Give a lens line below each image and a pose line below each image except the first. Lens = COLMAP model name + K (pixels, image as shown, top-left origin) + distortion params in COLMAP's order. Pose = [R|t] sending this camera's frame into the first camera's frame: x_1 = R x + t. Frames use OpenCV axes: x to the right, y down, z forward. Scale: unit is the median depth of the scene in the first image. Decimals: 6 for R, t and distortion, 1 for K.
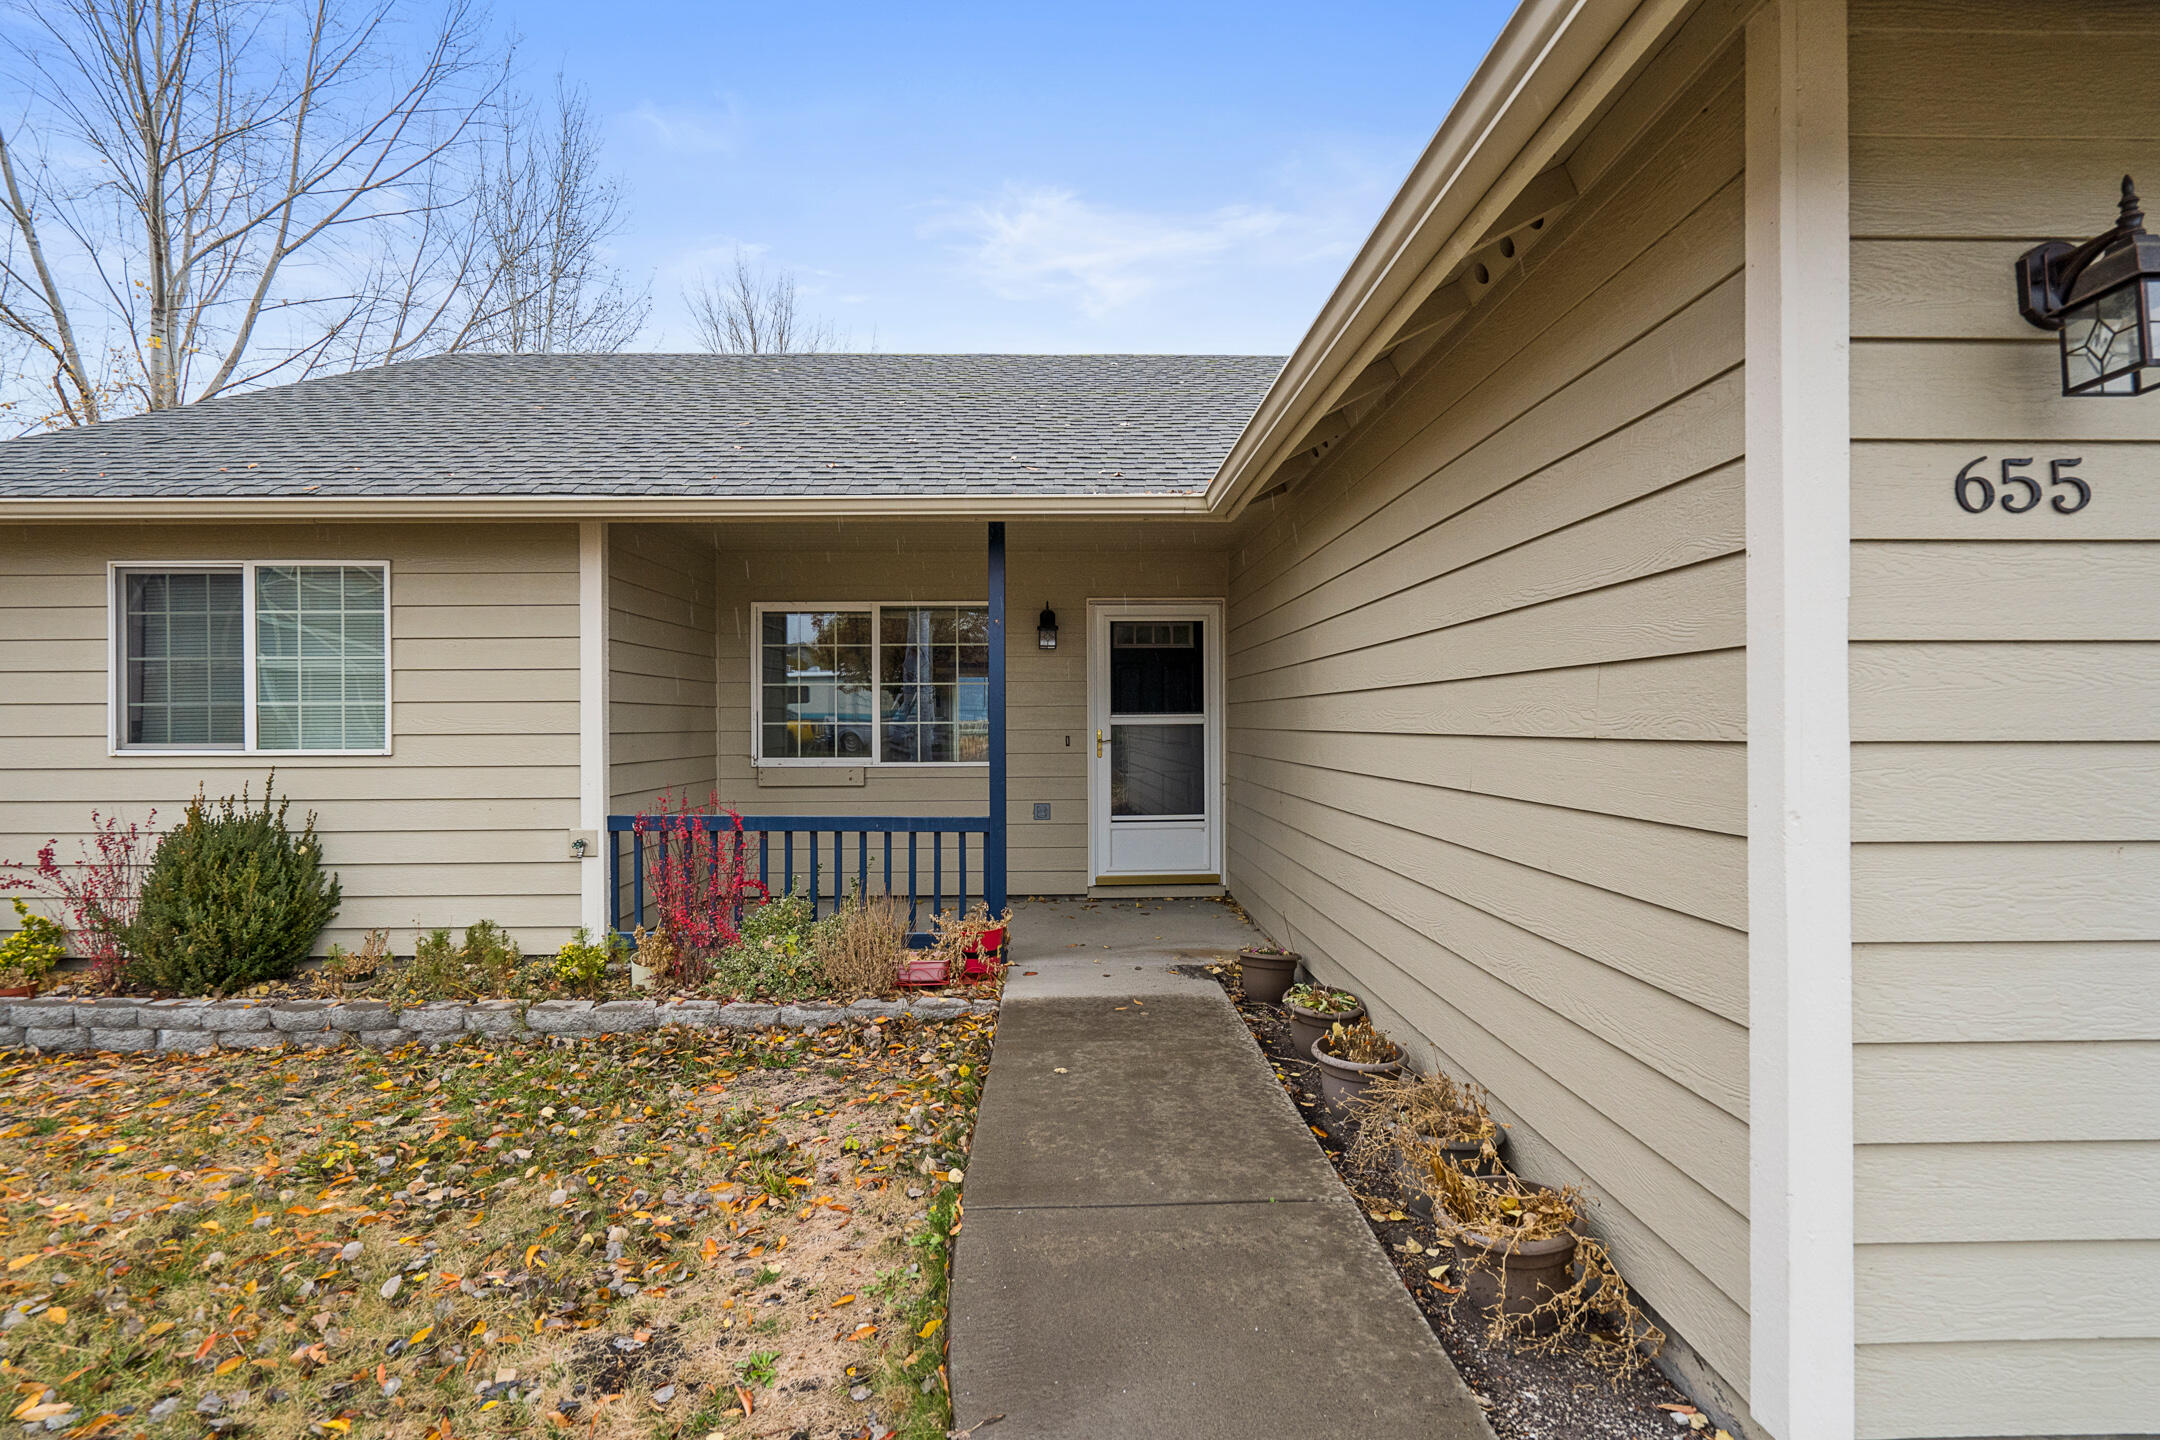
lens RADIAL K [[988.8, 0, 1083.1], [0, 988.8, 723.5], [0, 0, 1]] dist [0.000686, -0.002772]
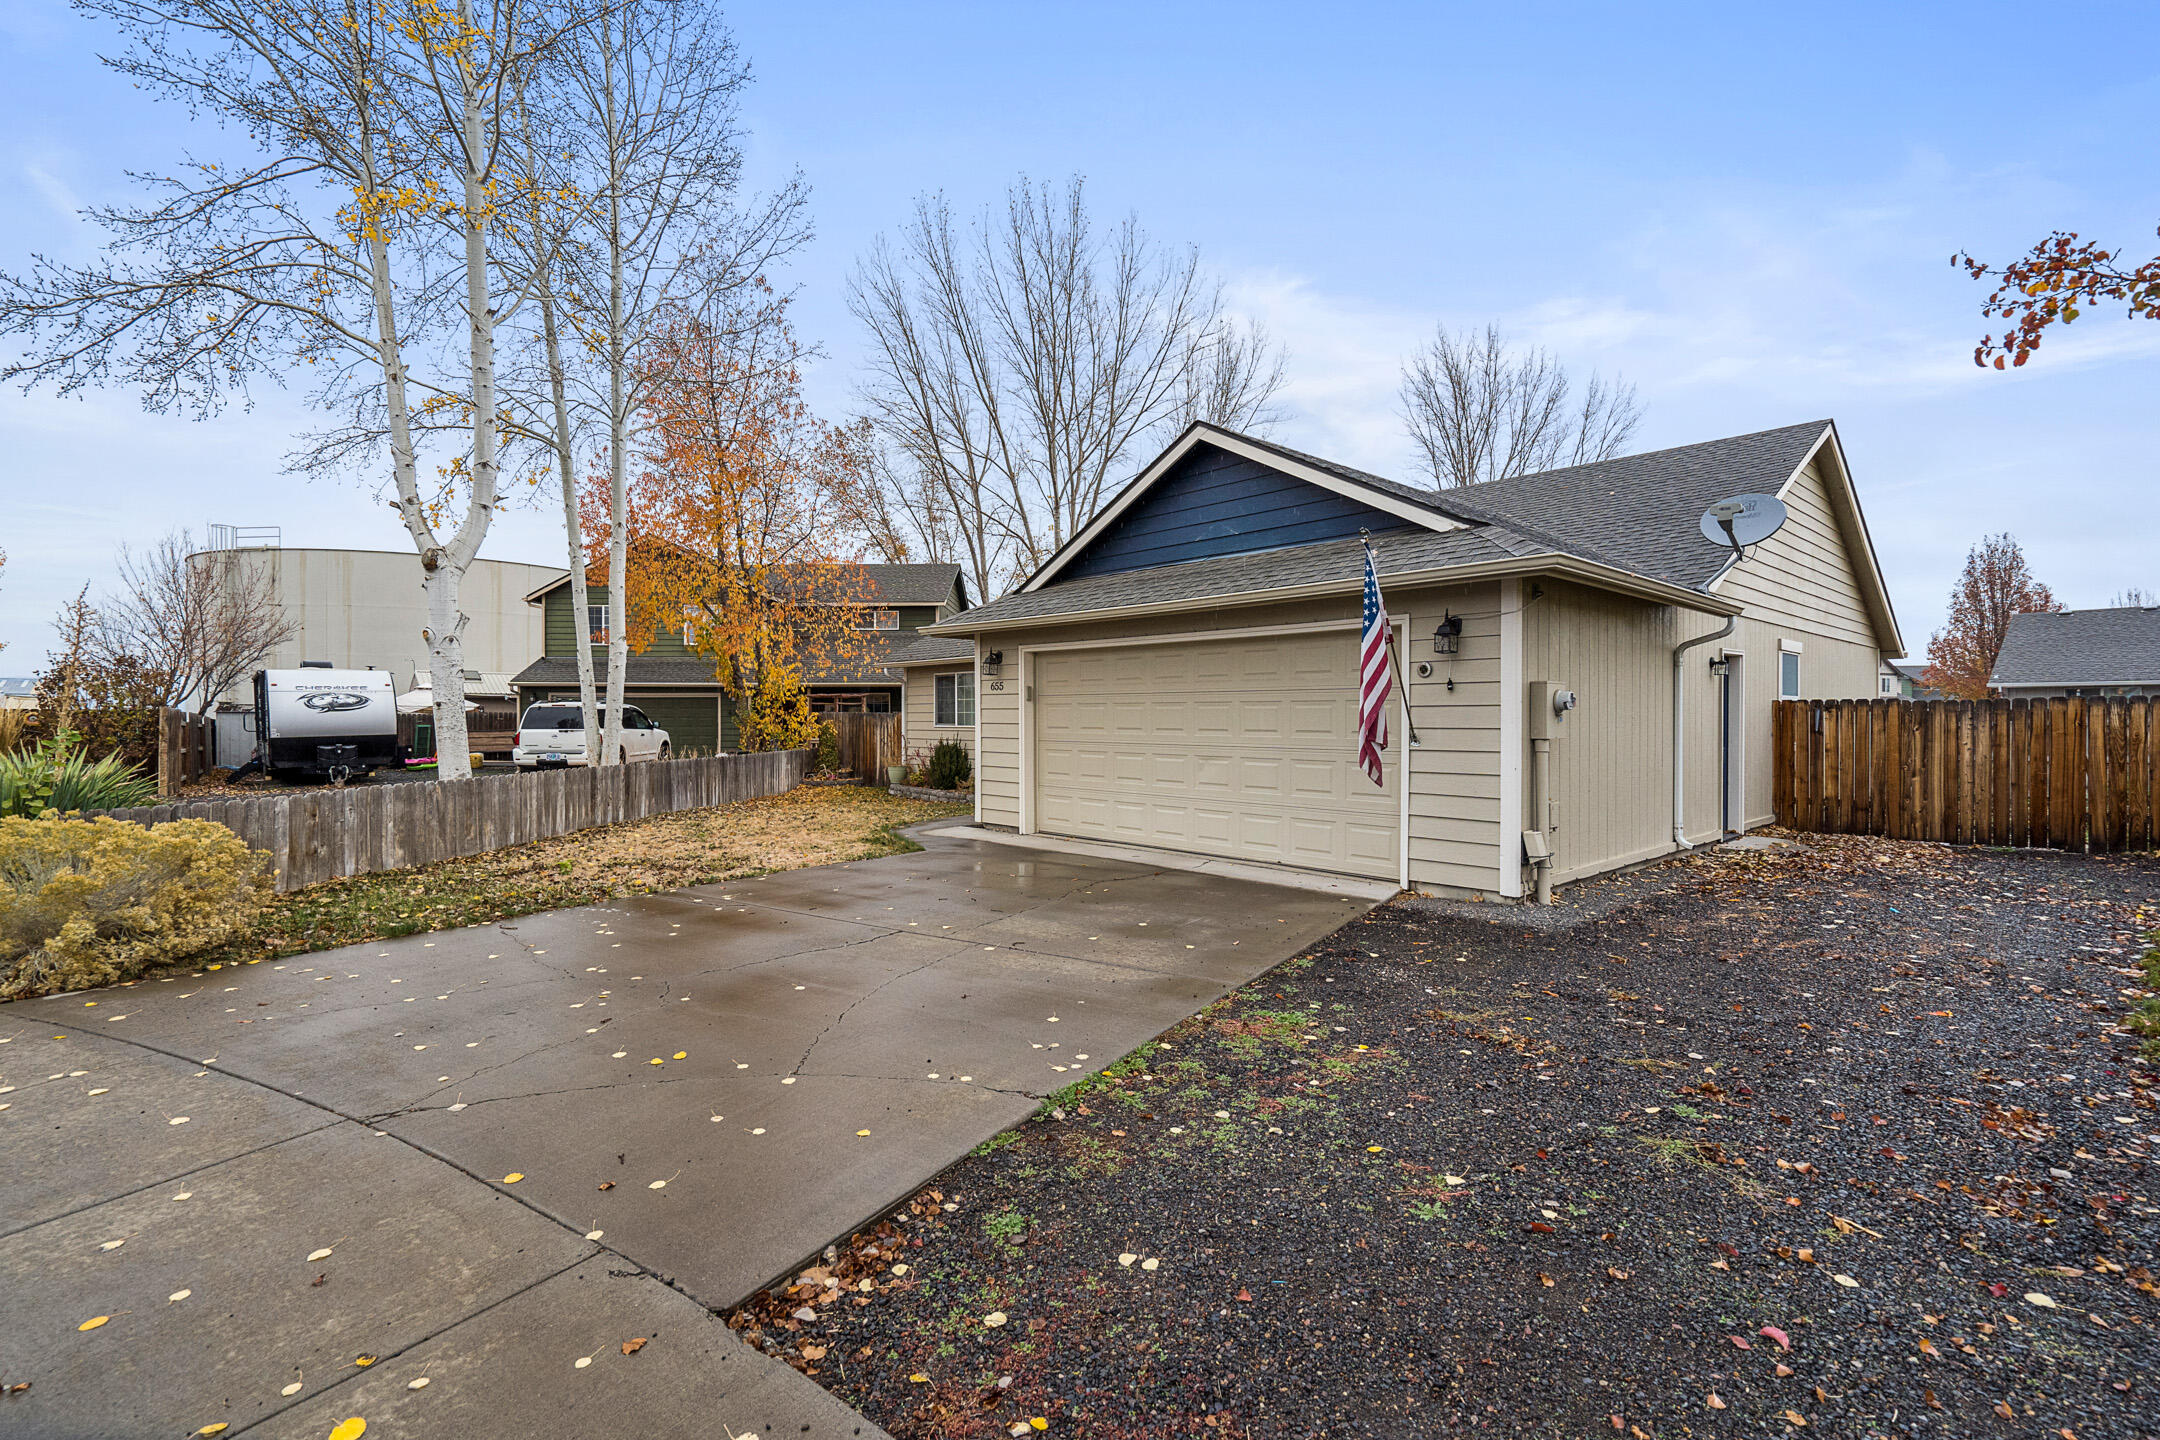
lens RADIAL K [[988.8, 0, 1078.7], [0, 988.8, 721.3], [0, 0, 1]] dist [0.000686, -0.002772]
pose [[0.658194, 0.006495, -0.752821, 0.612290], [-0.000034, 0.999963, 0.008597, -0.005540], [0.752849, -0.005633, 0.658169, -0.289300]]
